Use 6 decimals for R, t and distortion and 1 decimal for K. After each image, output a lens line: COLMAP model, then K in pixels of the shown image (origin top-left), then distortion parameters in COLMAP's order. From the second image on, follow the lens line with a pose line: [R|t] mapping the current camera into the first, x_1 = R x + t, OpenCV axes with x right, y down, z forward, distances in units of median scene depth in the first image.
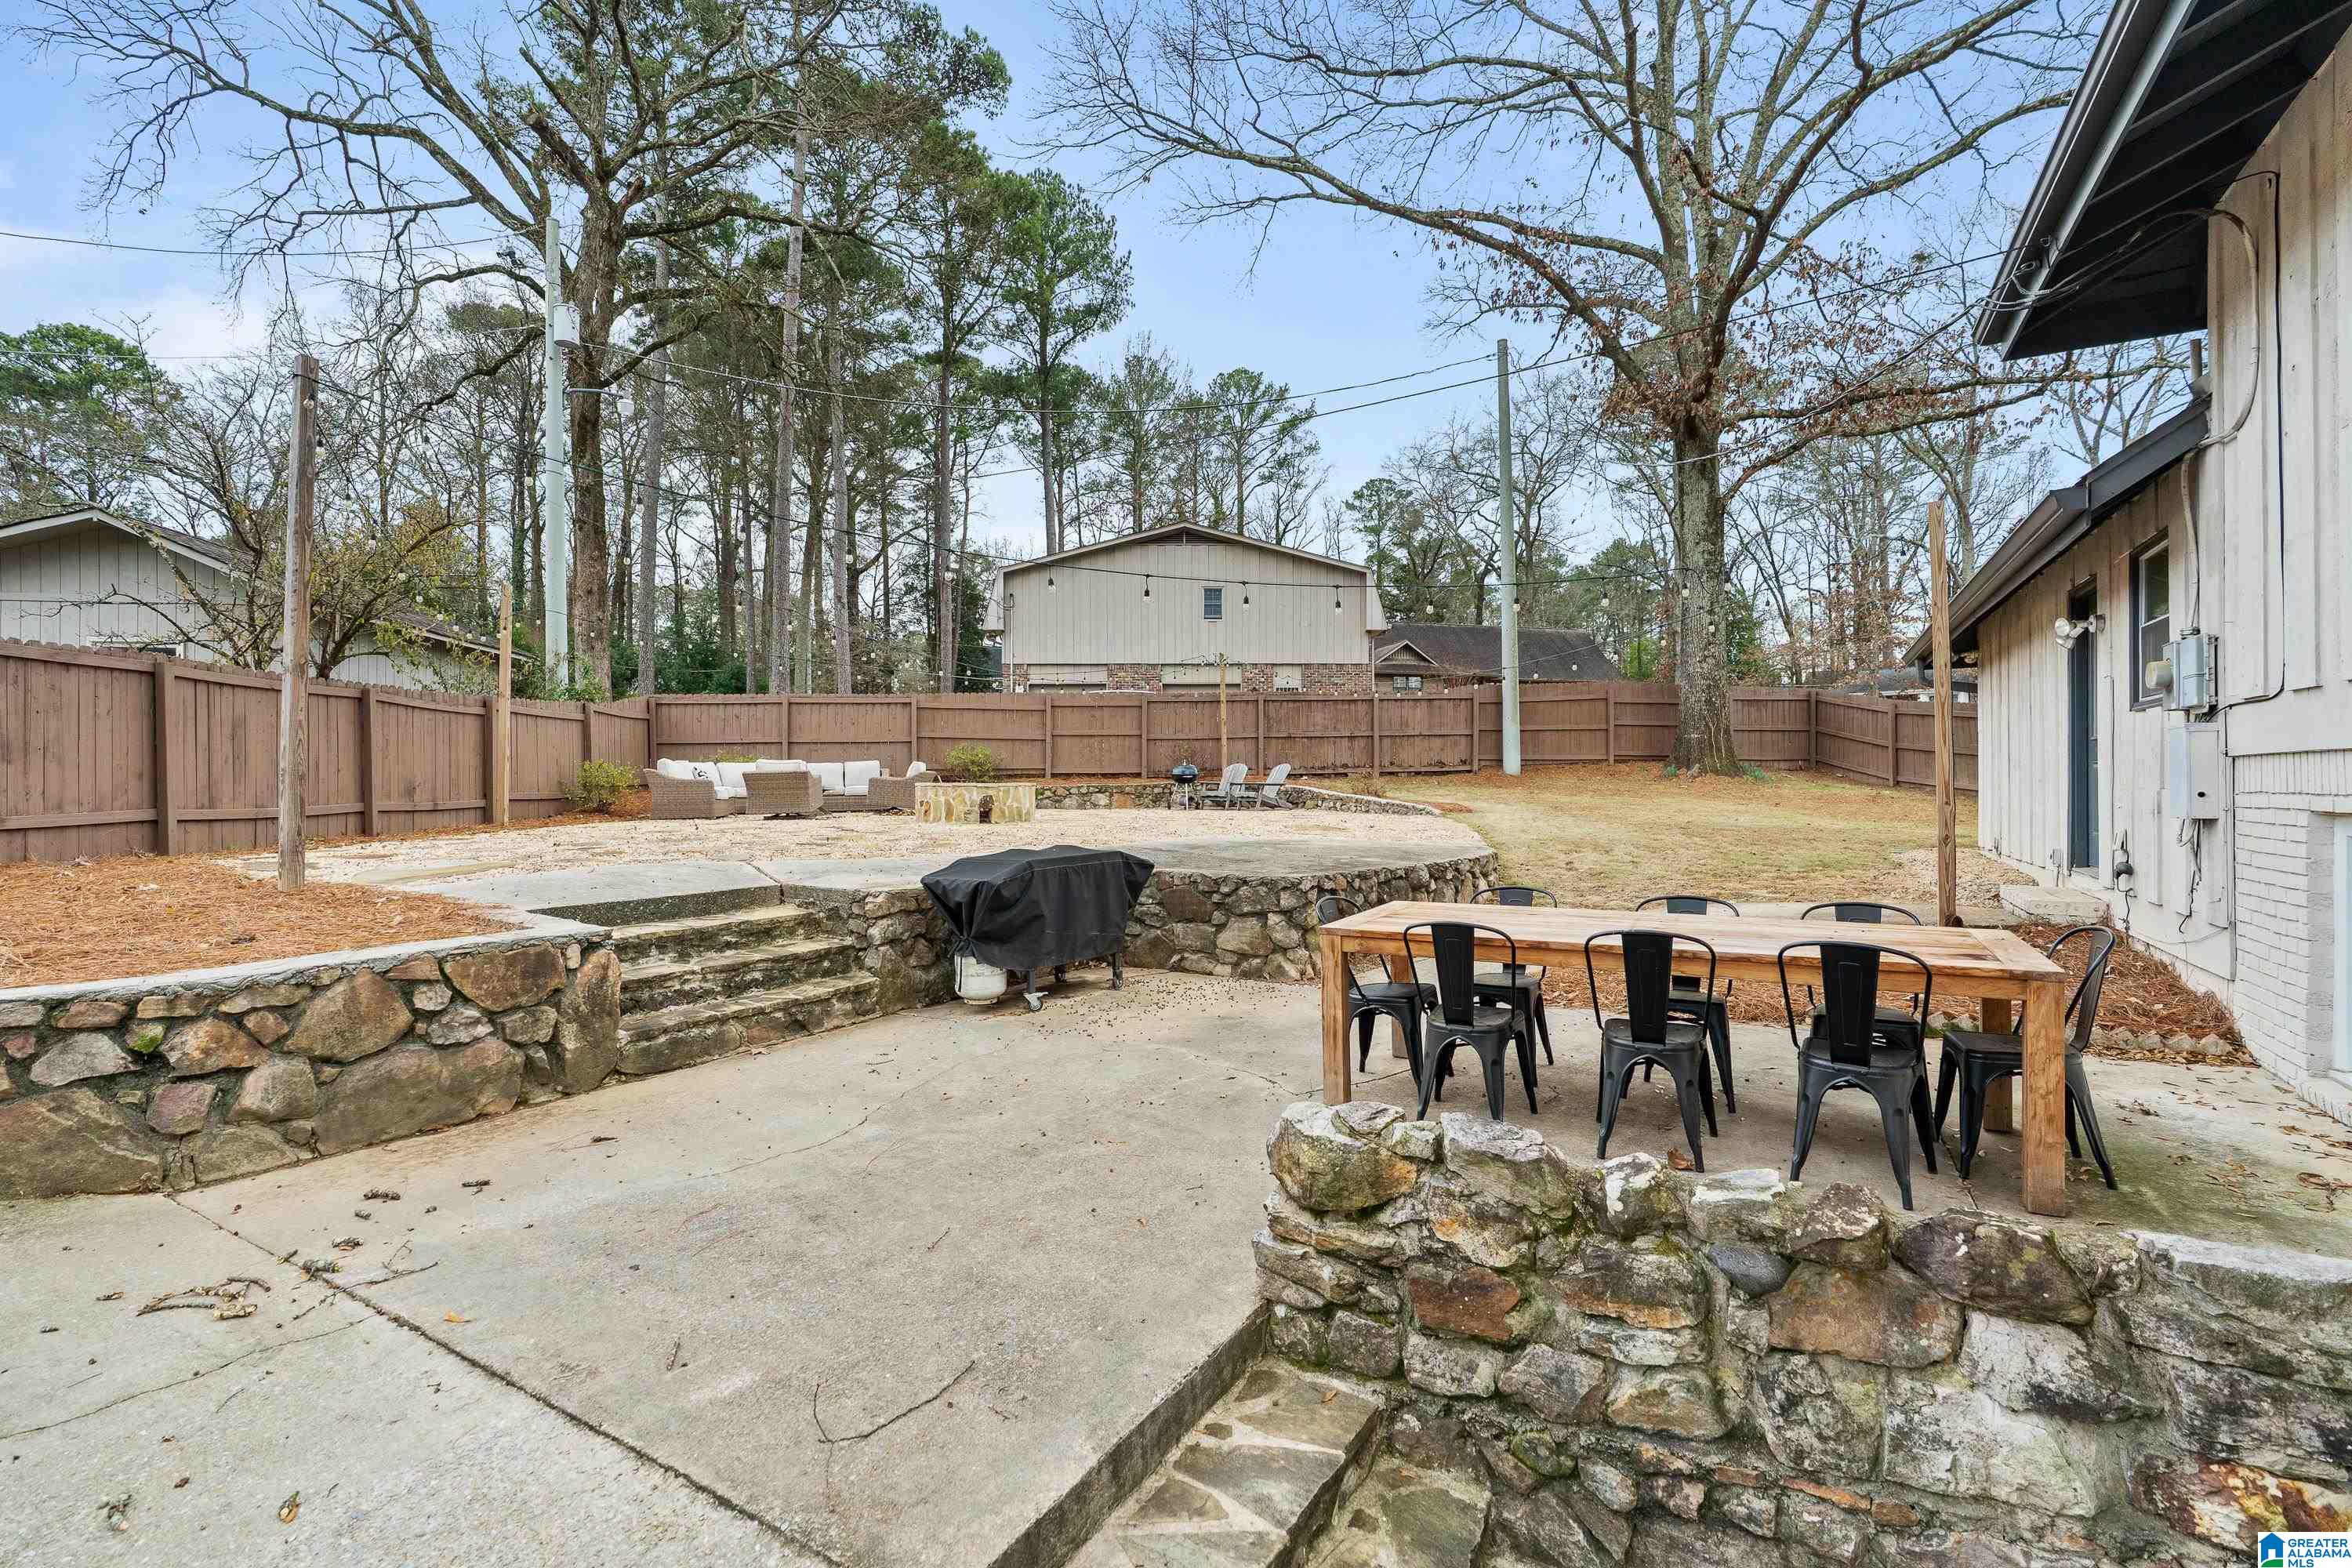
lens RADIAL K [[1079.3, 0, 1187.9], [0, 1079.3, 777.1], [0, 0, 1]] dist [-0.012762, 0.003659]
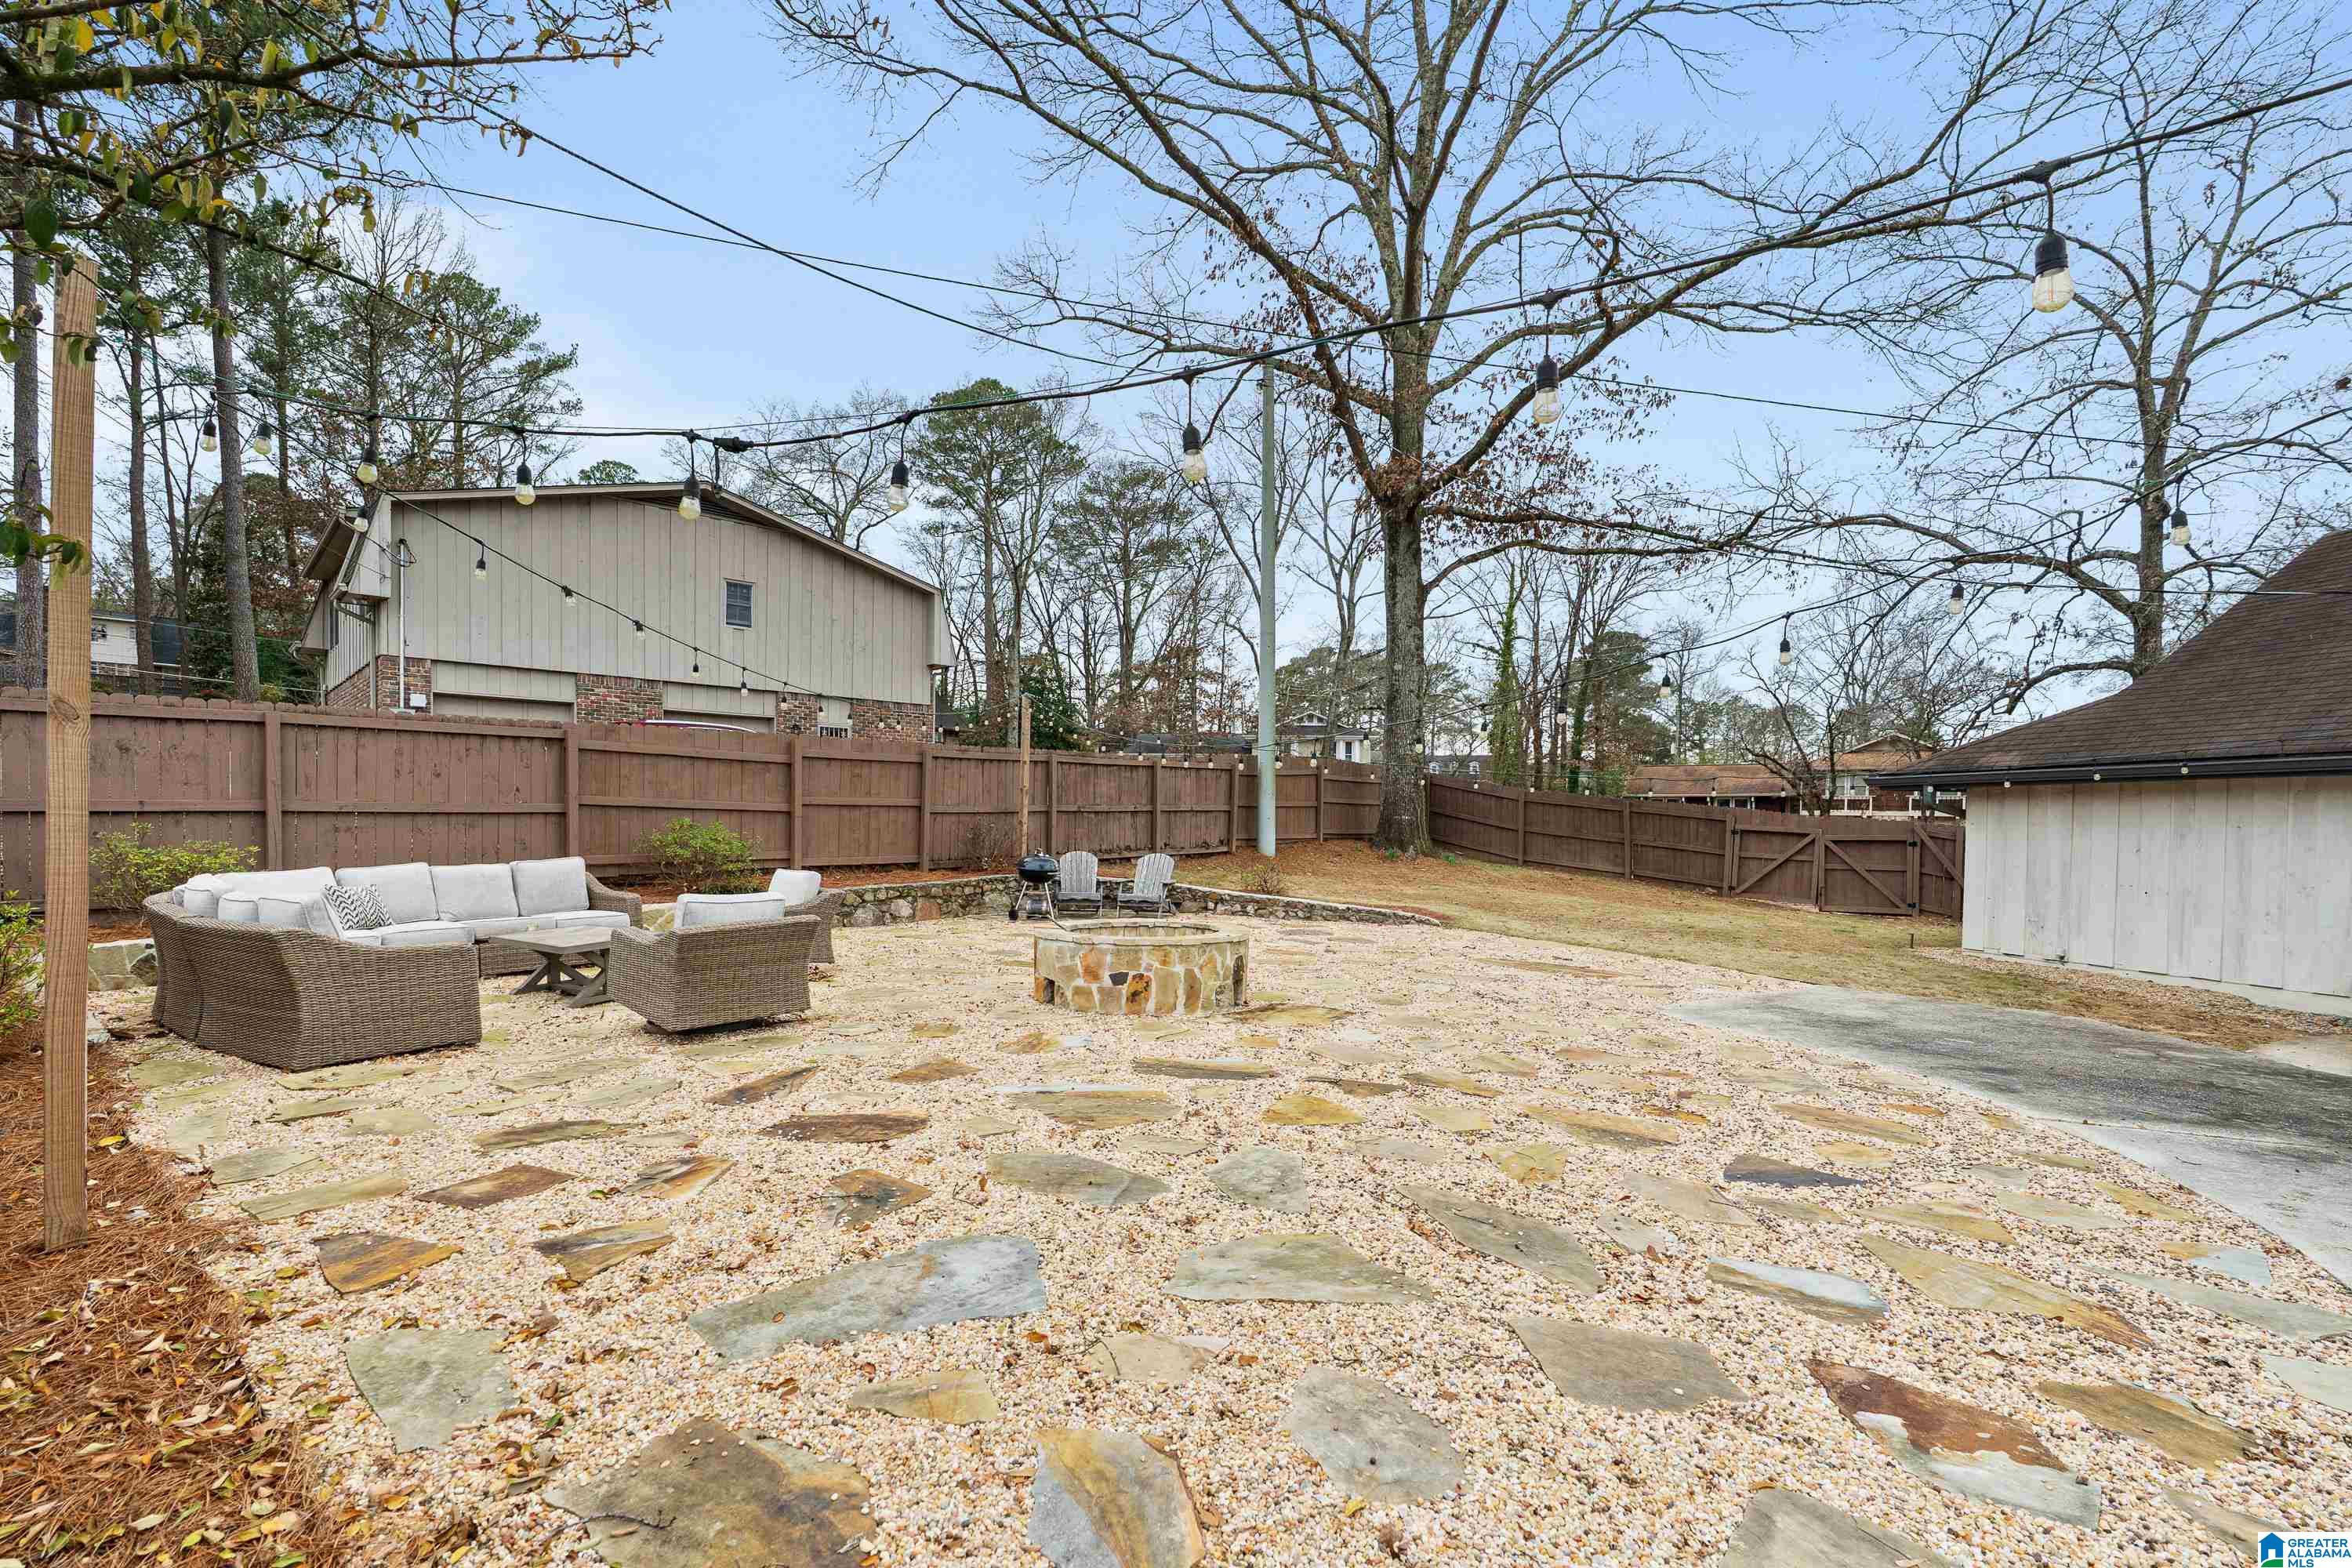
lens RADIAL K [[1079.3, 0, 1204.5], [0, 1079.3, 850.1], [0, 0, 1]] dist [-0.012762, 0.003659]
pose [[0.733571, -0.006479, 0.679582, -0.243164], [-0.017297, 0.999453, 0.028200, -0.022103], [-0.679392, -0.032441, 0.733058, 0.257703]]
